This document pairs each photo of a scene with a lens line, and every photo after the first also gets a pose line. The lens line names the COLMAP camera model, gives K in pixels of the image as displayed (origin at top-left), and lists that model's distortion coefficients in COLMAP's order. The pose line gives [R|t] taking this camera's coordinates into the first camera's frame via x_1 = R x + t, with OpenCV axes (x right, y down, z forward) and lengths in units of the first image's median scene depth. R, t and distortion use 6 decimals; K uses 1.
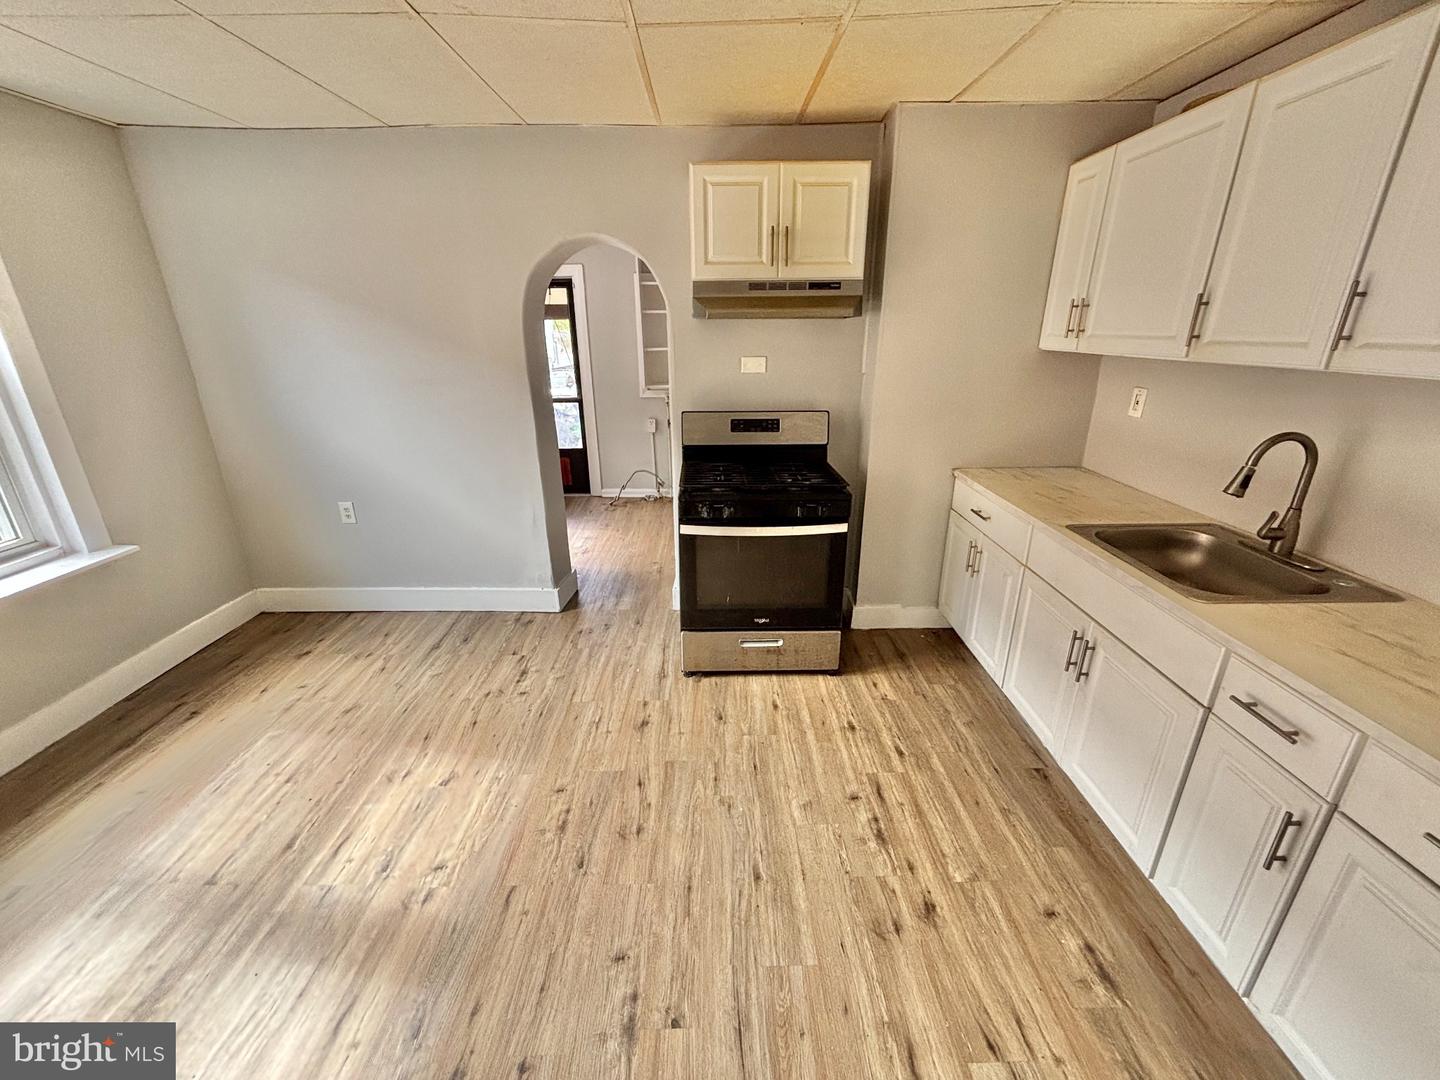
lens RADIAL K [[578.6, 0, 715.7], [0, 578.6, 539.2], [0, 0, 1]] dist [-0.001094, 0.001098]
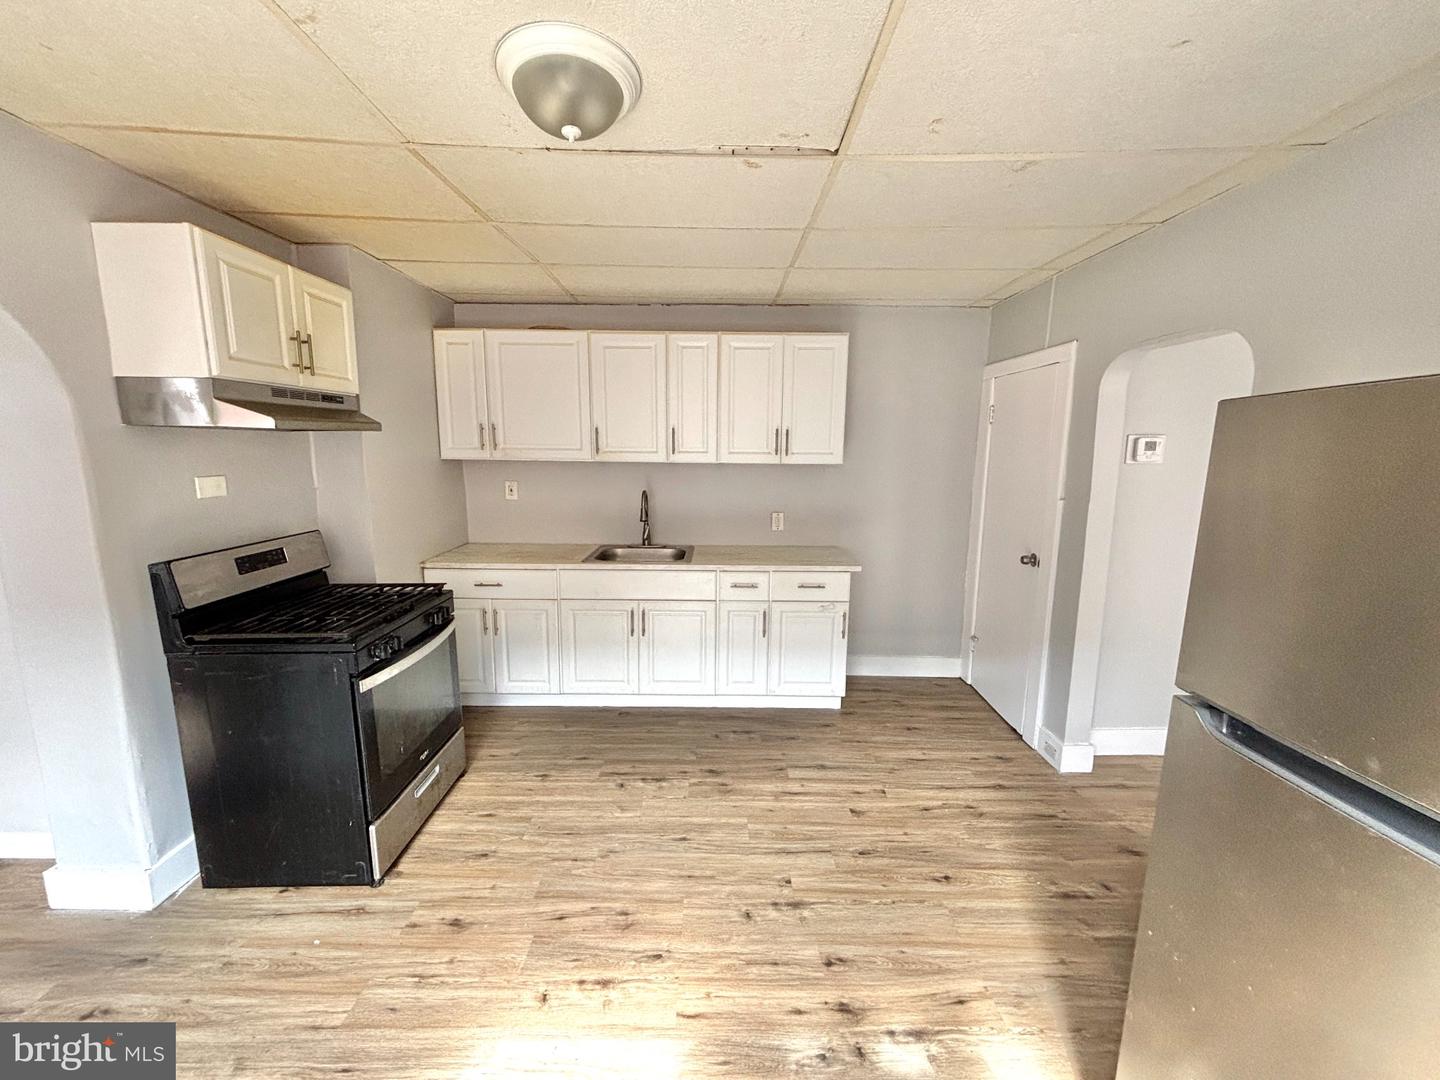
lens RADIAL K [[578.6, 0, 725.0], [0, 578.6, 534.4], [0, 0, 1]] dist [-0.001094, 0.001098]
pose [[0.001216, -0.147690, 0.989033, -1.021682], [0.339326, 0.930414, 0.138519, -0.191301], [-0.940668, 0.335437, 0.051247, 0.555810]]
